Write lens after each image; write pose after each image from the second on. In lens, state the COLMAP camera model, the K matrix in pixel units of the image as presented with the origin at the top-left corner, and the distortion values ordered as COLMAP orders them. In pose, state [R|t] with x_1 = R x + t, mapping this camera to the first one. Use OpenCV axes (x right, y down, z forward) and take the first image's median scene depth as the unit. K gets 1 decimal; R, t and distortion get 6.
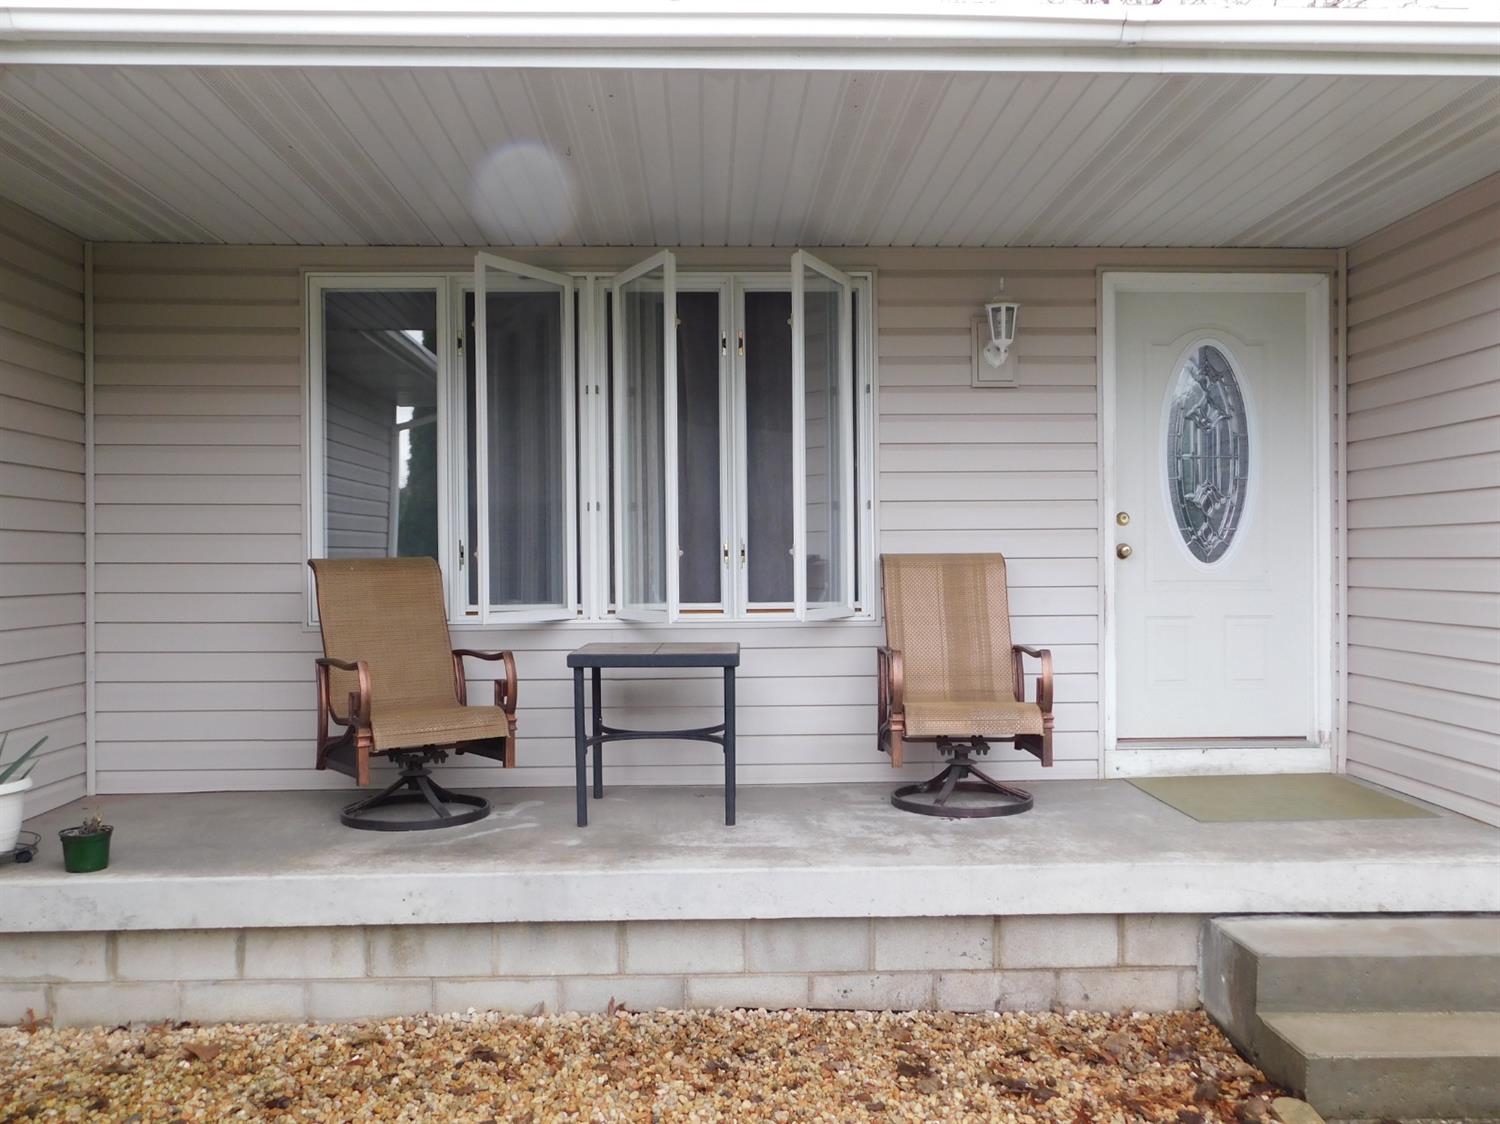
lens RADIAL K [[1338.7, 0, 750.0], [0, 1338.7, 562.0], [0, 0, 1]] dist [-0.004824, -0.001813]
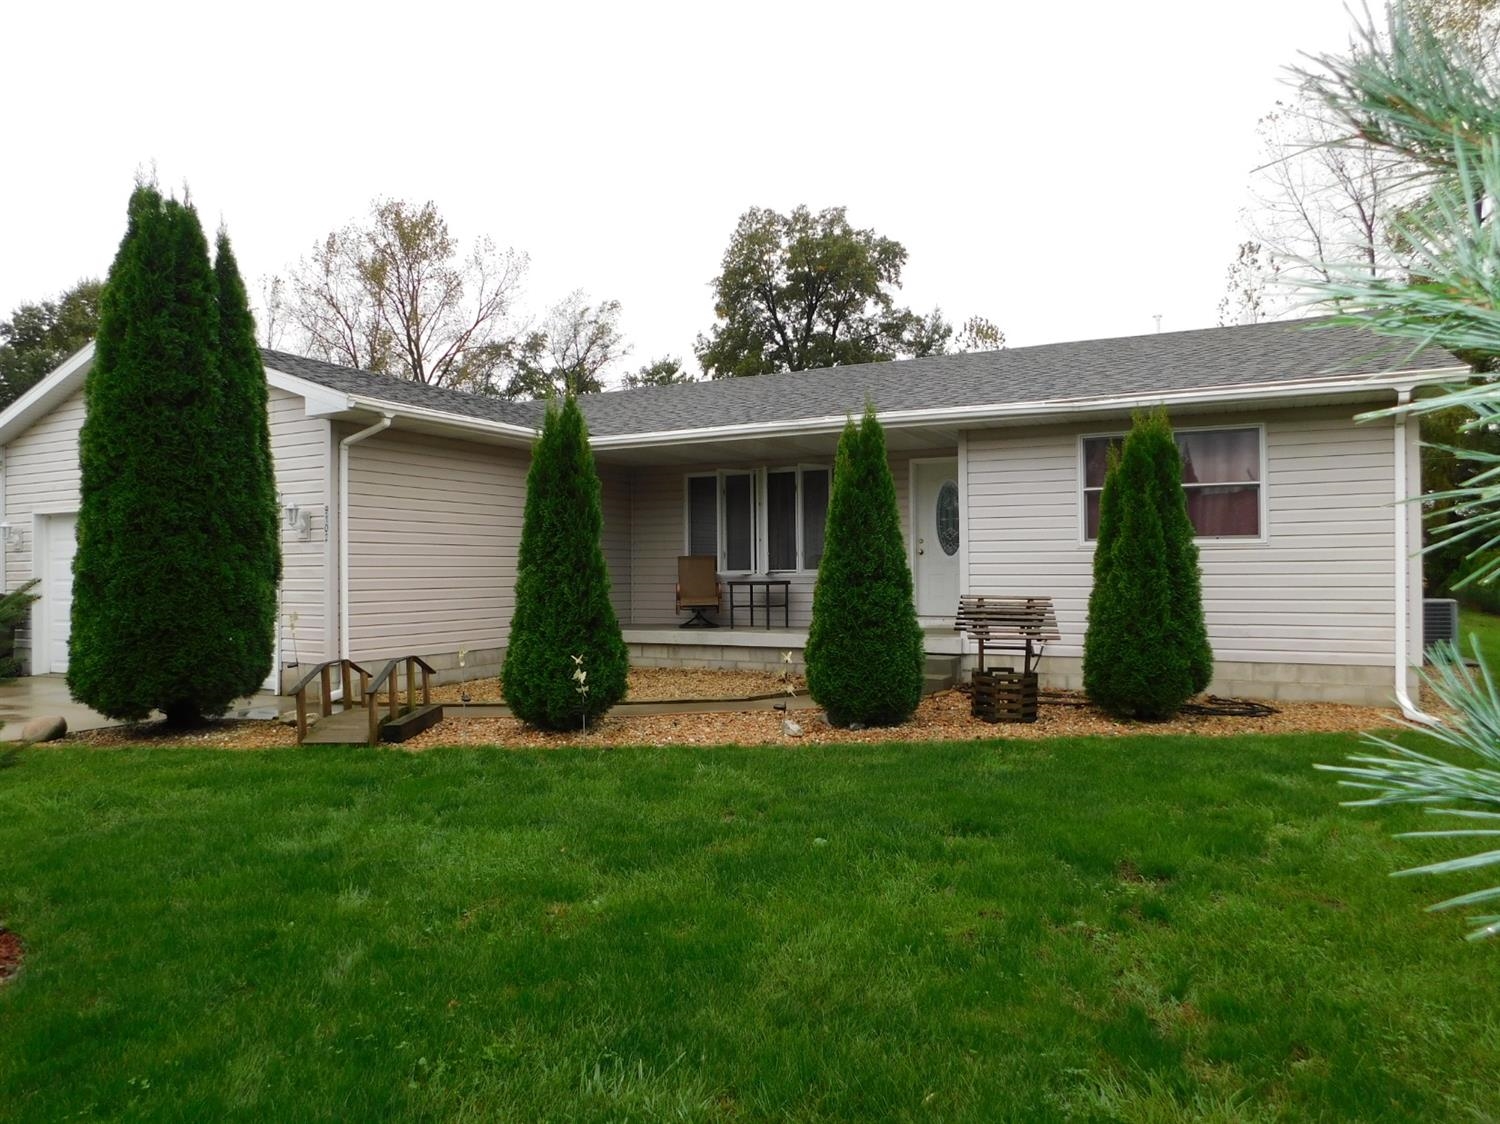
lens RADIAL K [[1018.4, 0, 750.0], [0, 1018.4, 562.0], [0, 0, 1]] dist [-0.008846, 0.004512]
pose [[0.864050, -0.008459, -0.503335, 1.147537], [0.001949, 0.999908, -0.013459, 0.048497], [0.503403, 0.010648, 0.863986, -1.193220]]
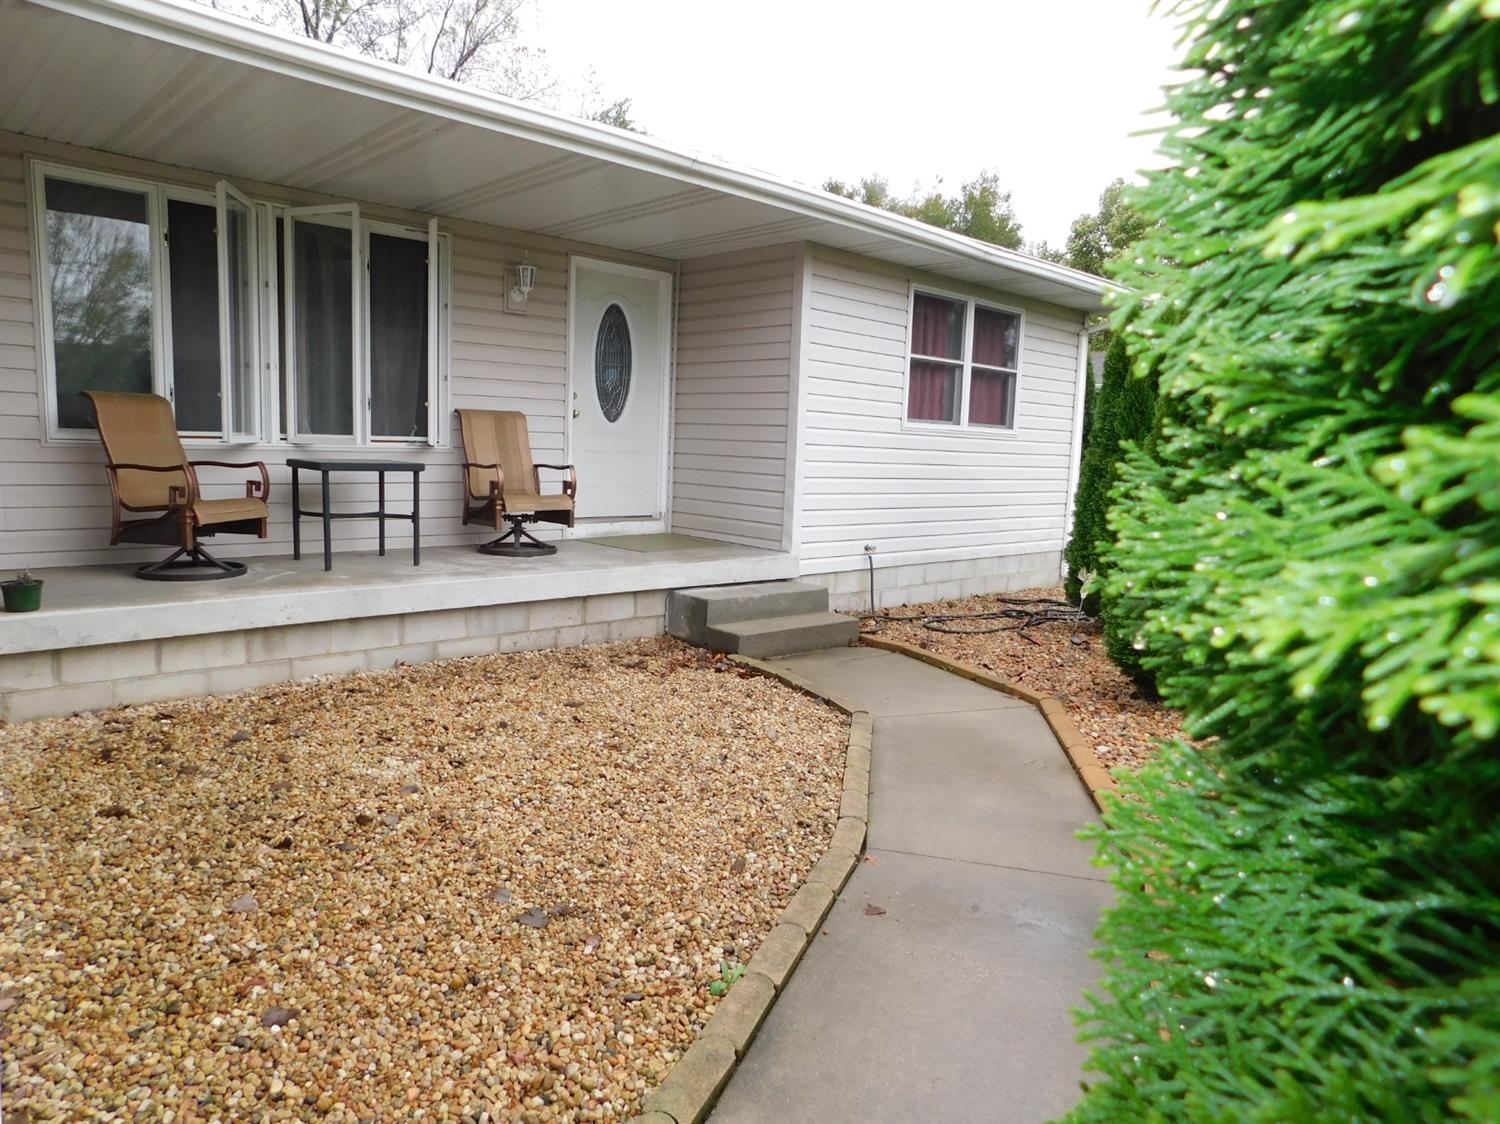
lens RADIAL K [[1018.4, 0, 750.0], [0, 1018.4, 562.0], [0, 0, 1]] dist [-0.008846, 0.004512]
pose [[0.740741, -0.049471, 0.669967, -0.494452], [-0.029487, 0.993929, 0.105994, 0.038941], [-0.671144, -0.098269, 0.734785, -0.194087]]
